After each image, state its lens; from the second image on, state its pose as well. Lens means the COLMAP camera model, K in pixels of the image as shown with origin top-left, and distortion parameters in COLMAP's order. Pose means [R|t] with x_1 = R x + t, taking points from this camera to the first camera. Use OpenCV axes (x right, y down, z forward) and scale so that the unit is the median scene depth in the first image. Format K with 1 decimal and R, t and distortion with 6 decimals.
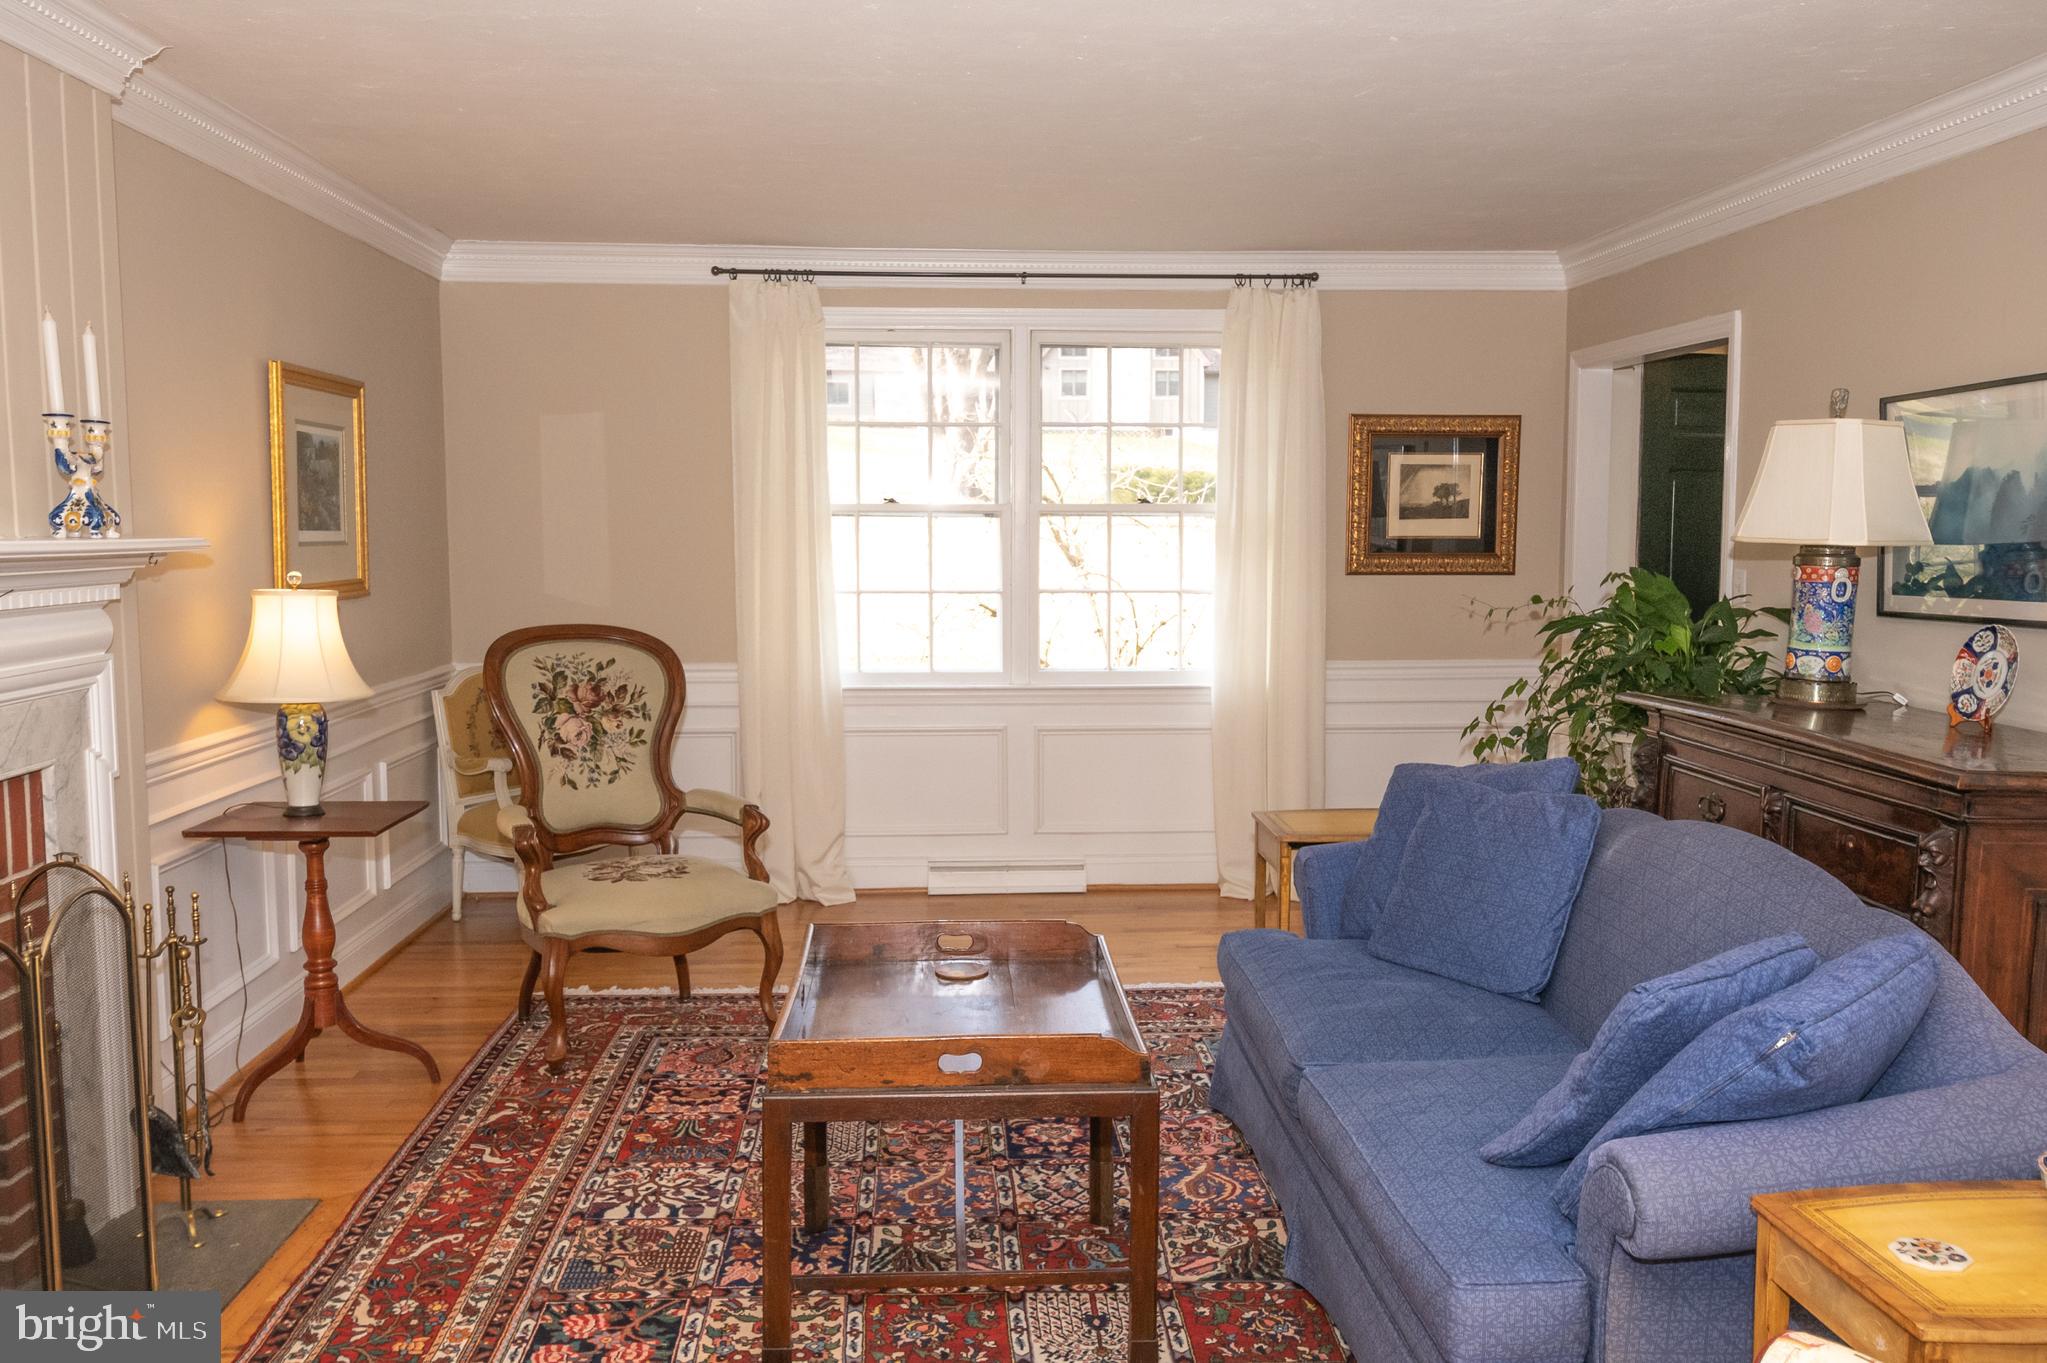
lens RADIAL K [[1747.4, 0, 1023.5], [0, 1747.4, 681.5], [0, 0, 1]] dist [0.048812, 0.000873]
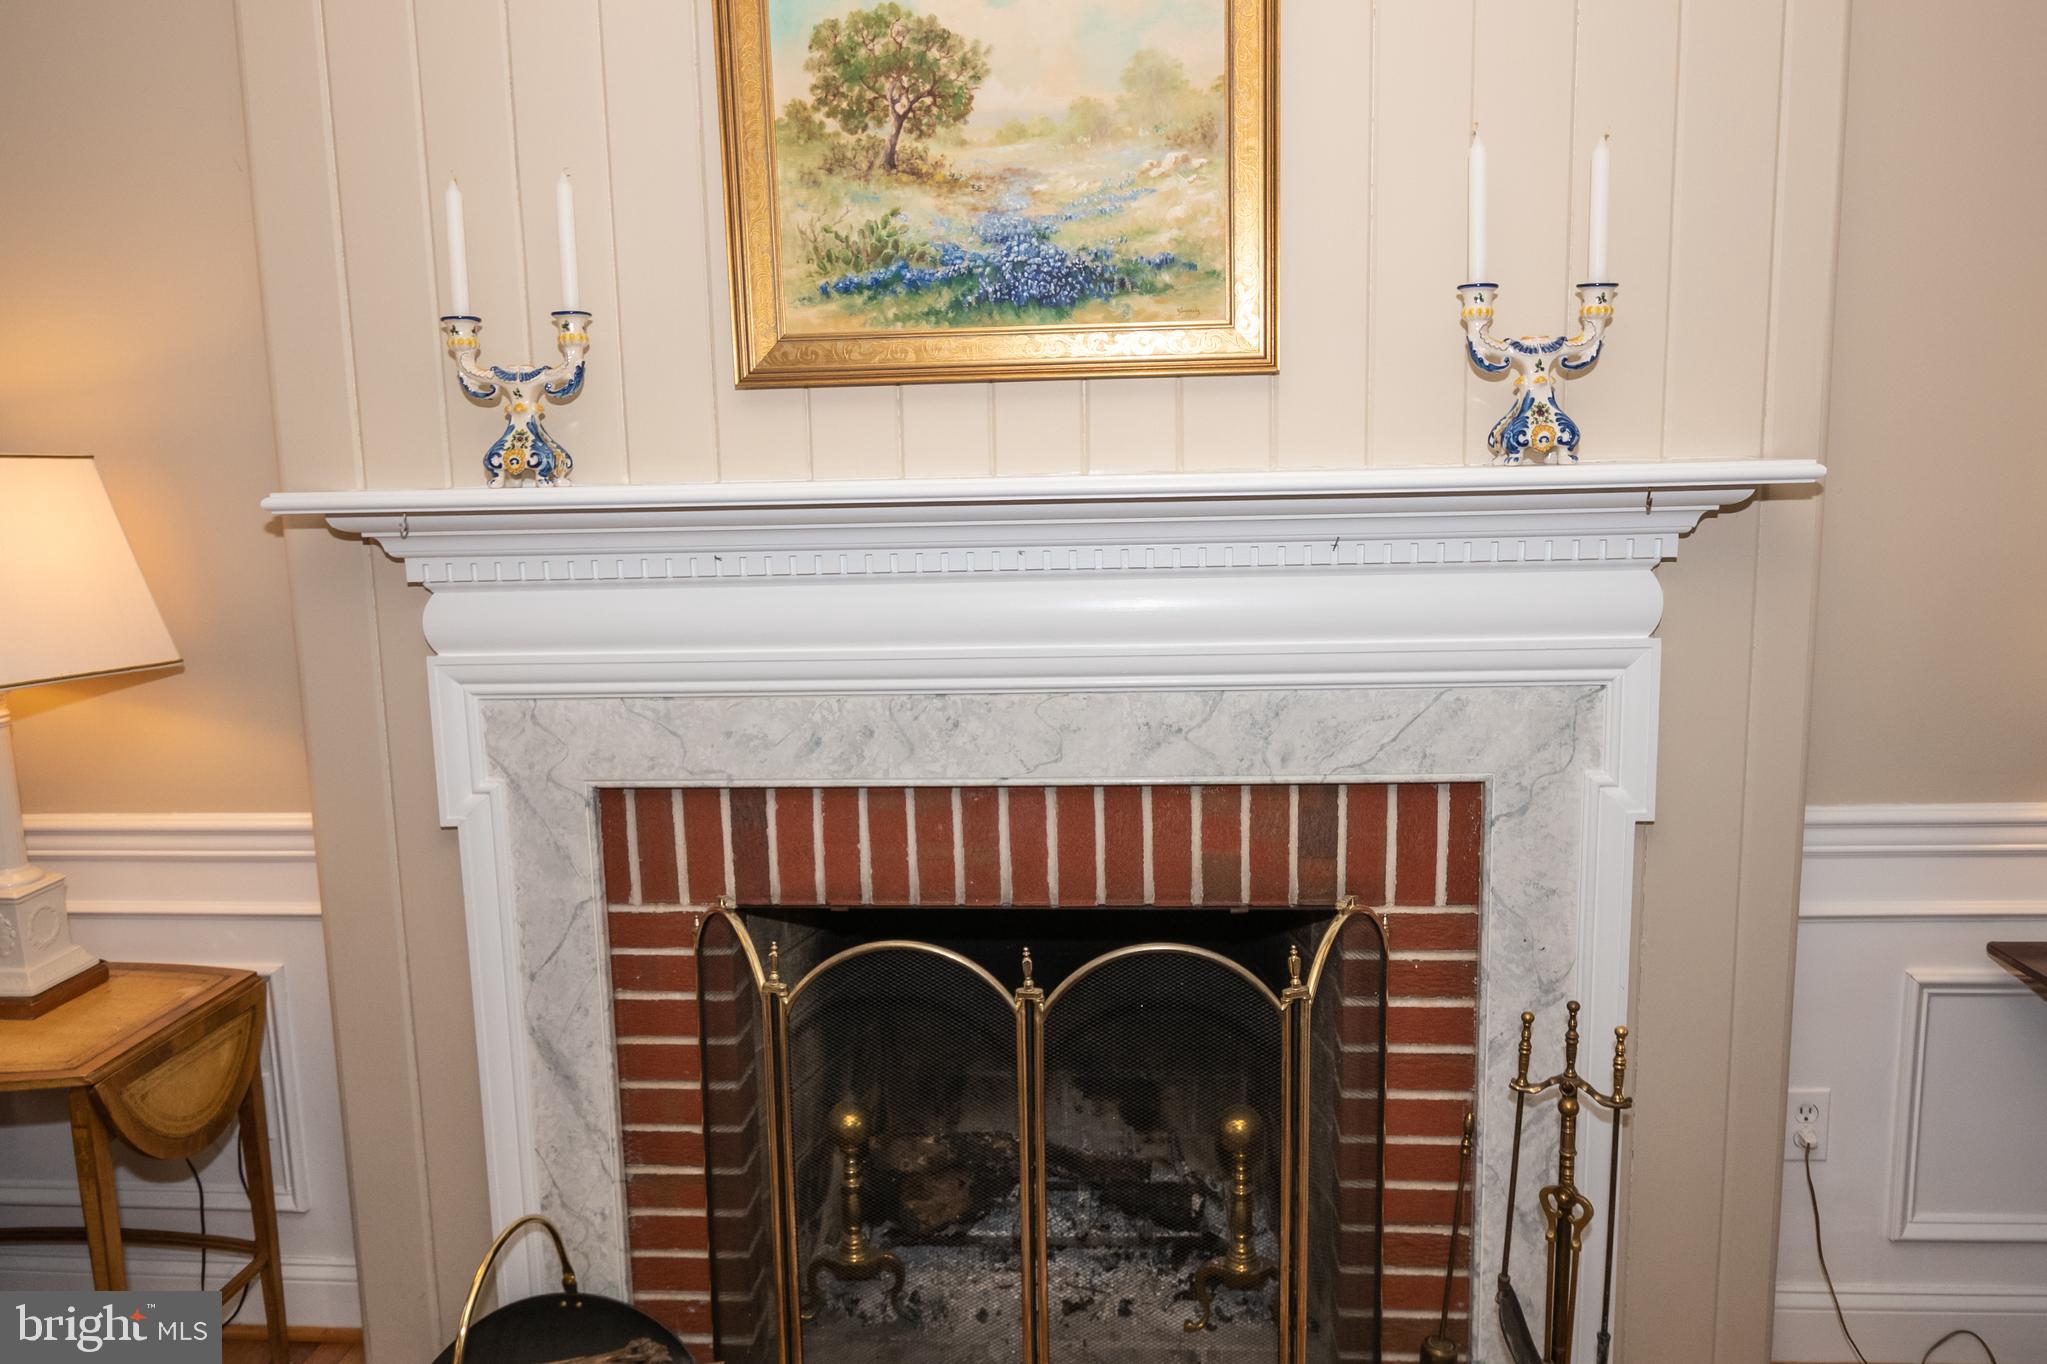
lens RADIAL K [[1480.5, 0, 1023.5], [0, 1480.5, 682.0], [0, 0, 1]] dist [0.003230, 0.000568]
pose [[-0.127060, 0.152798, -0.980055, 0.059572], [-0.067074, 0.984478, 0.162184, -0.073190], [0.989625, 0.086343, -0.114839, 0.827783]]
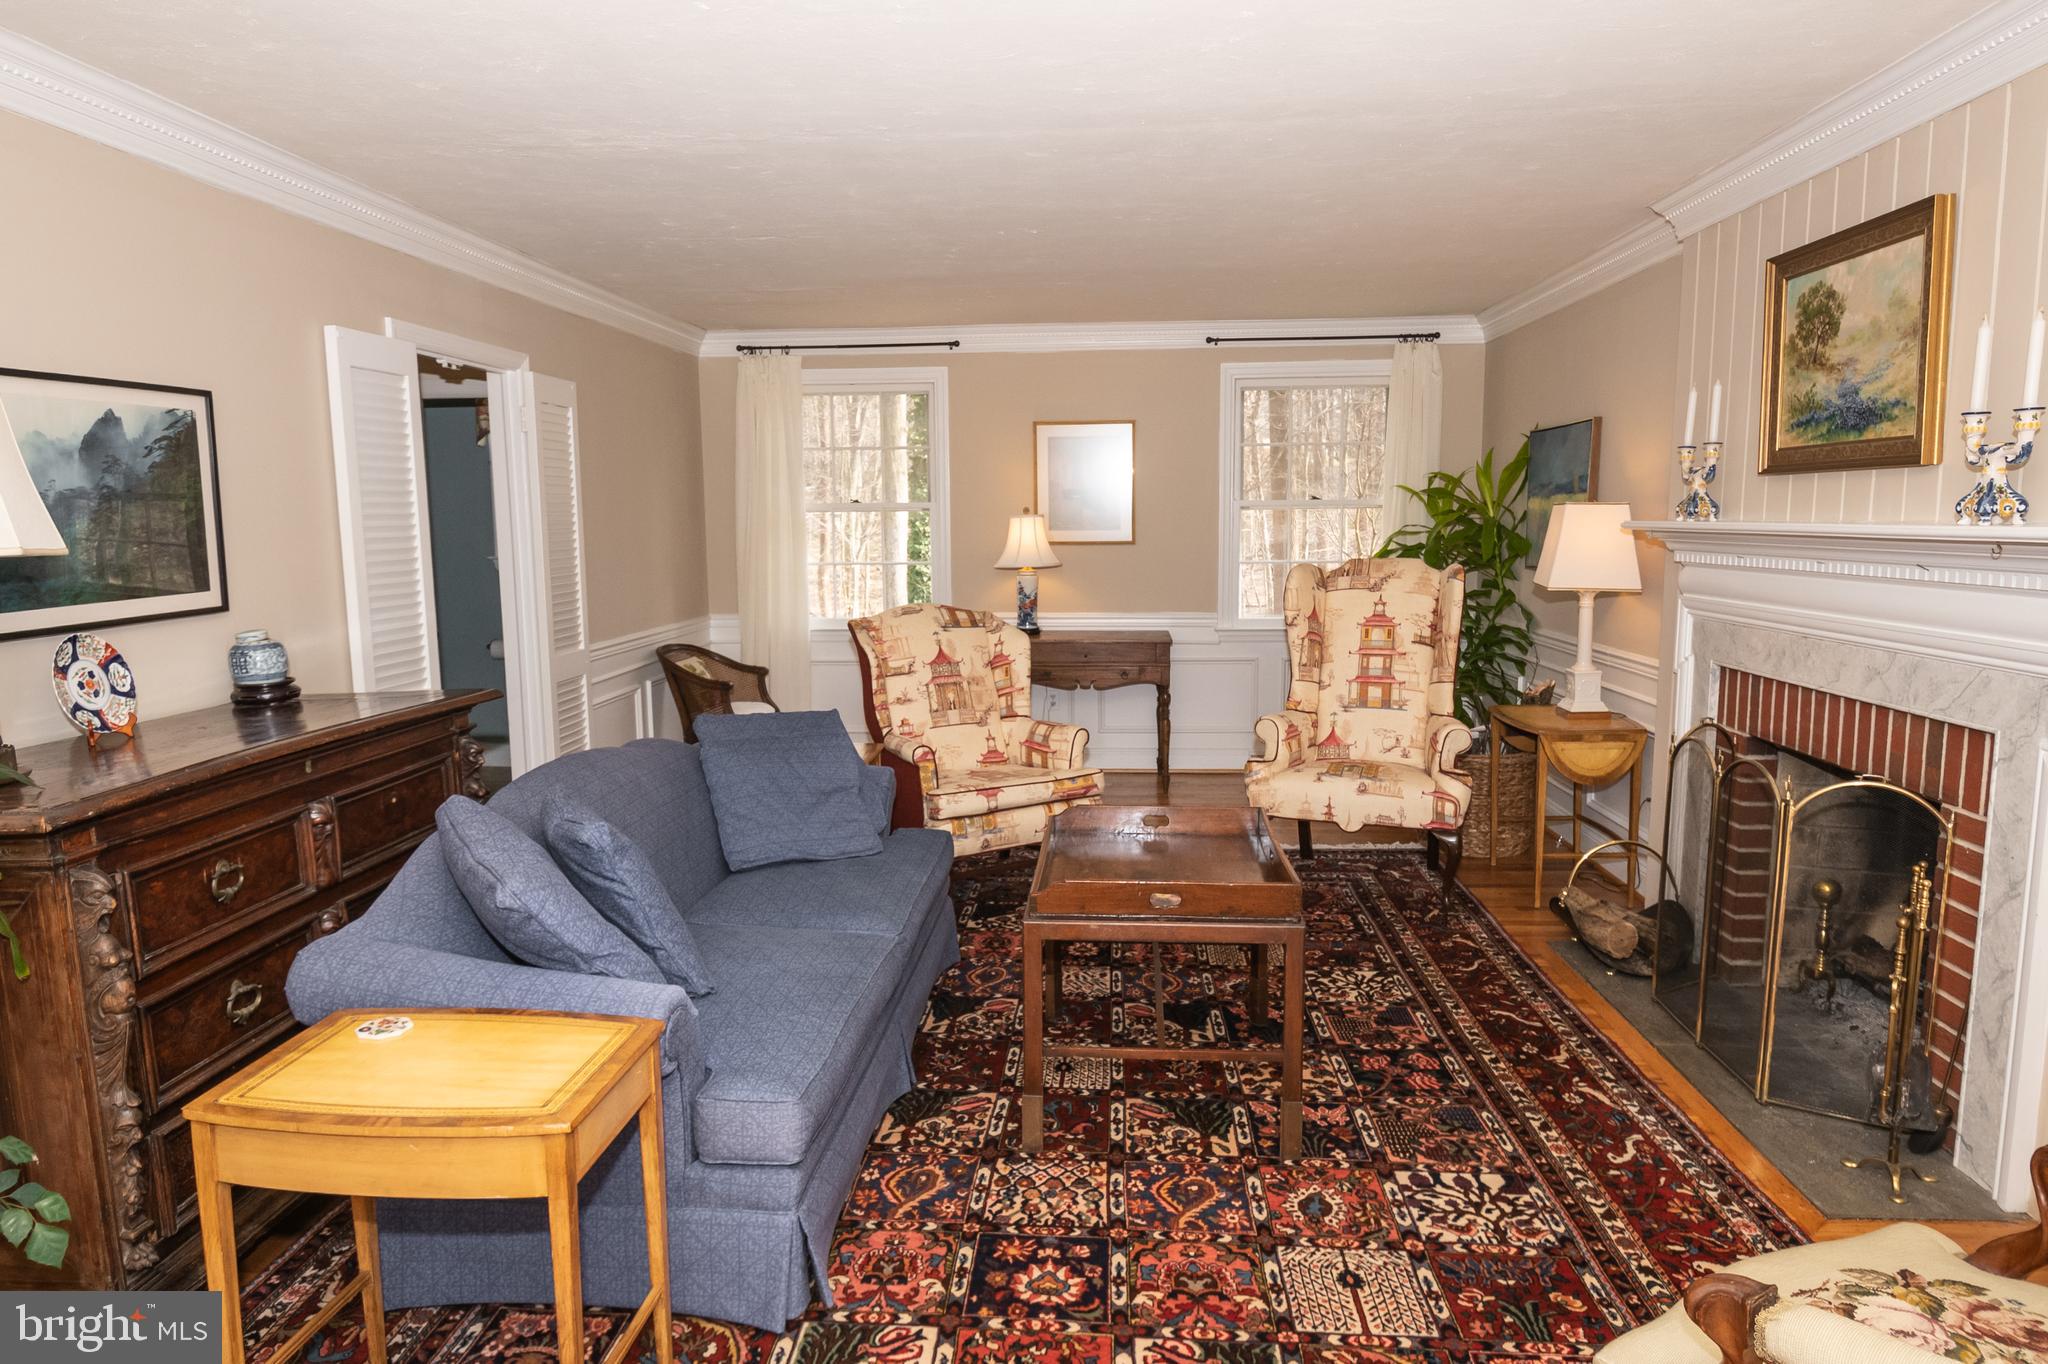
lens RADIAL K [[1347.9, 0, 1025.3], [0, 1347.9, 712.4], [0, 0, 1]] dist [-0.002673, -0.000433]
pose [[-0.992938, -0.008490, 0.118332, -0.049060], [0.019449, 0.972294, 0.232950, -0.158741], [-0.117031, 0.233606, -0.965262, 1.747532]]
